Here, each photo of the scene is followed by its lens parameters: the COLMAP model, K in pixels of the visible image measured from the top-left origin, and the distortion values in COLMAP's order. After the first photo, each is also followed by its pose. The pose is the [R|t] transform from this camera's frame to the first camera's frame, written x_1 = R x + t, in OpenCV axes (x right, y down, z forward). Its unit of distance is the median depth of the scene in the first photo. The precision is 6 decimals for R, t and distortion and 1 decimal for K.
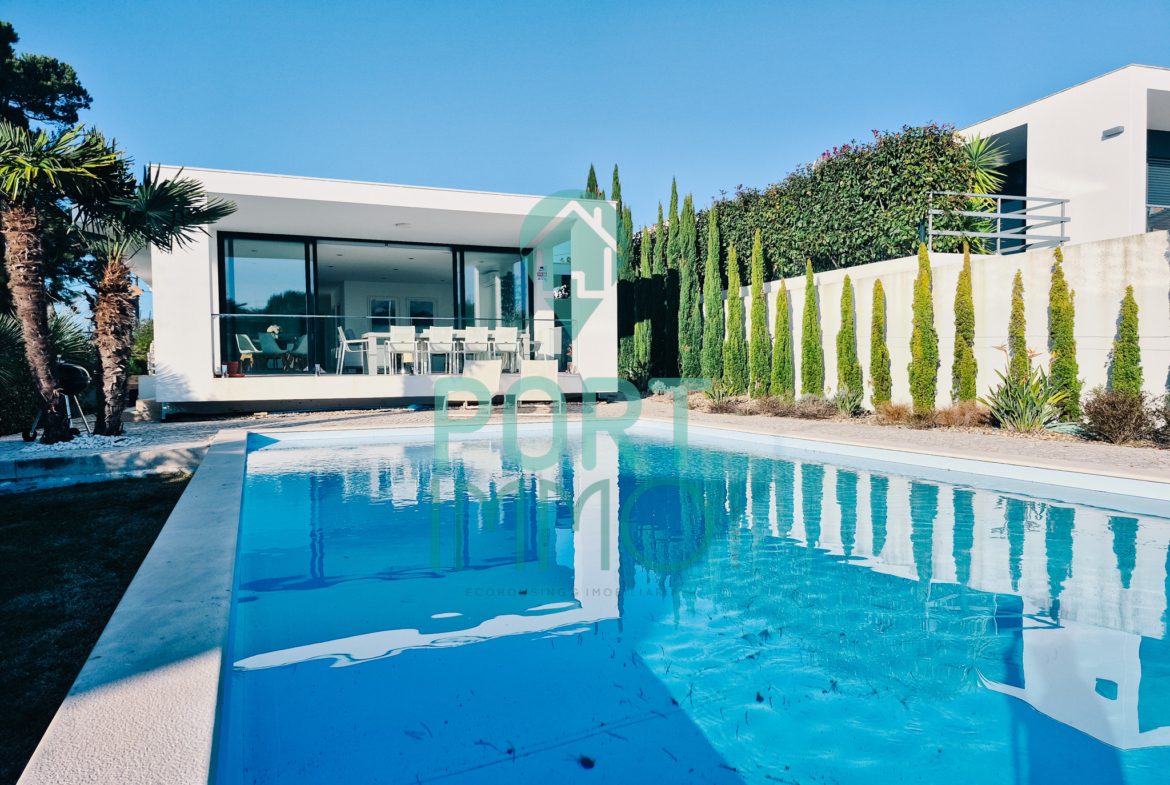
lens RADIAL K [[803.0, 0, 579.1], [0, 803.0, 405.8], [0, 0, 1]] dist [0.079458, -0.073146]
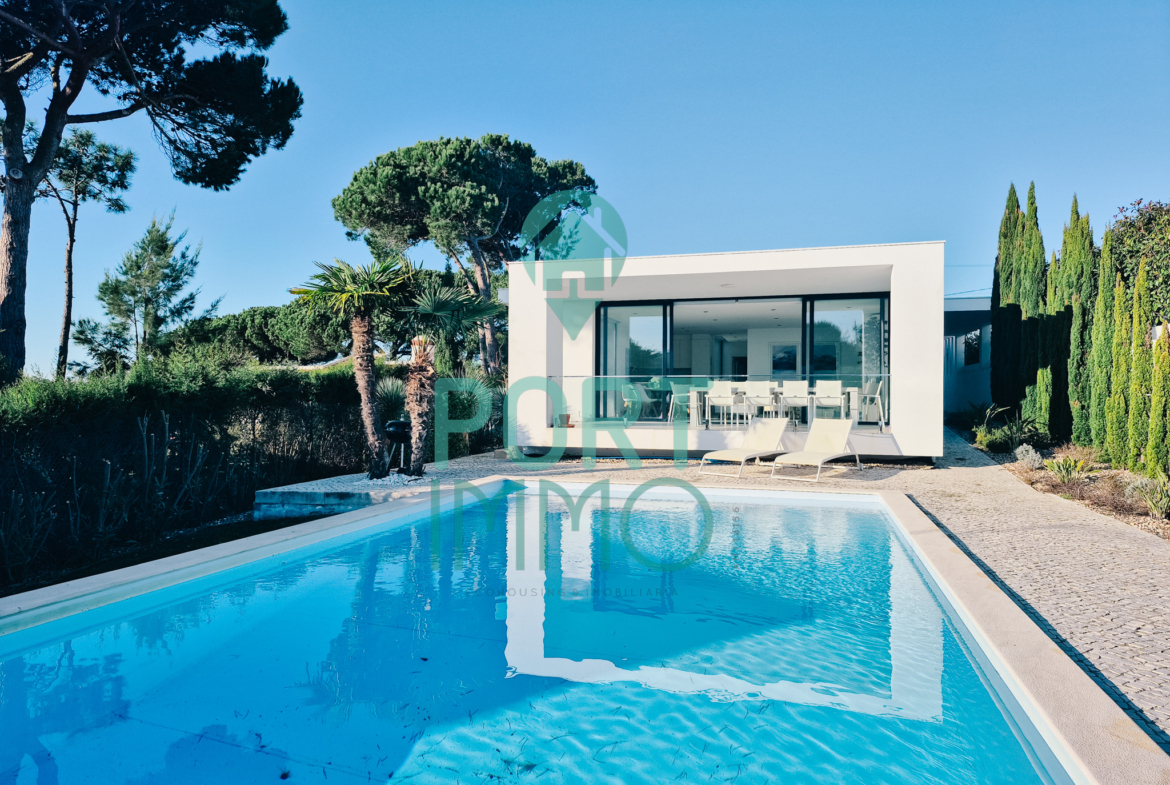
lens RADIAL K [[803.0, 0, 579.1], [0, 803.0, 405.8], [0, 0, 1]] dist [0.079458, -0.073146]
pose [[0.789026, 0.022332, -0.613953, 0.316263], [-0.041526, 0.998992, -0.017030, -0.046406], [0.612954, 0.038932, 0.789159, 0.068286]]
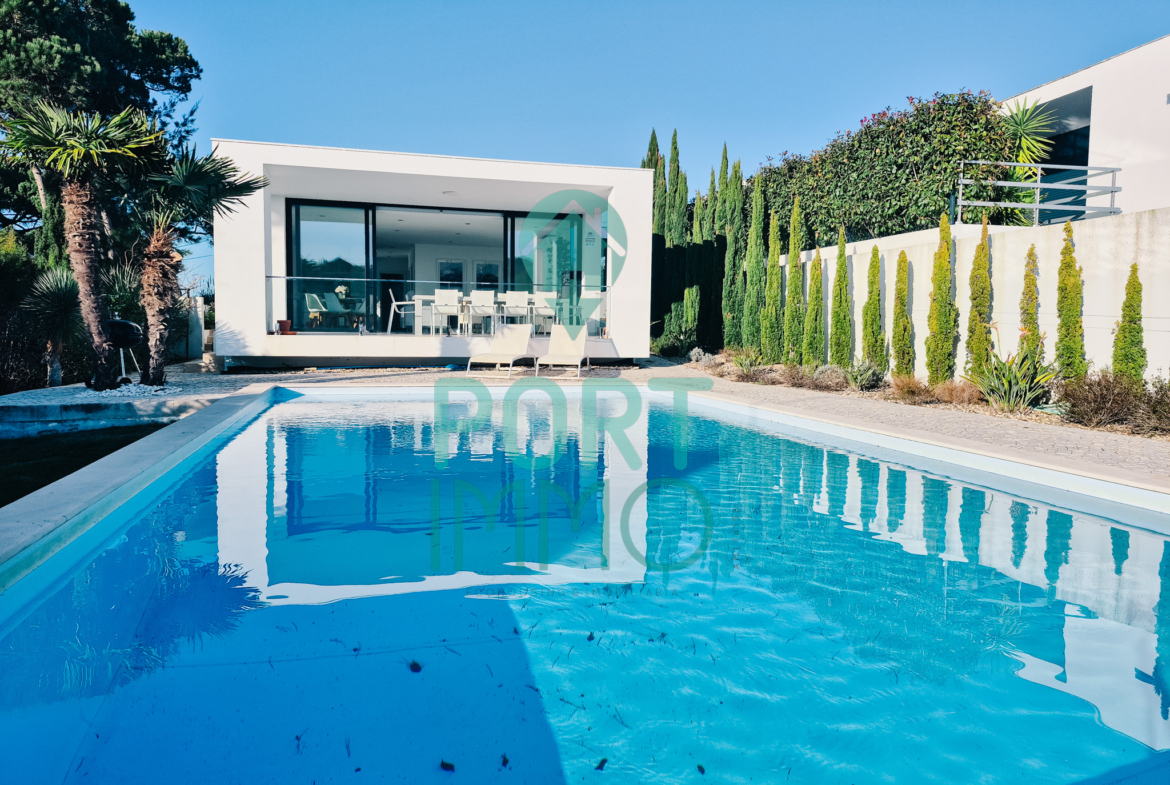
lens RADIAL K [[805.5, 0, 578.5], [0, 805.5, 389.8], [0, 0, 1]] dist [0.059354, -0.047009]
pose [[0.991232, 0.032823, -0.127992, 0.102872], [-0.029076, 0.999095, 0.031036, -0.006296], [0.128895, -0.027043, 0.991289, -0.028689]]
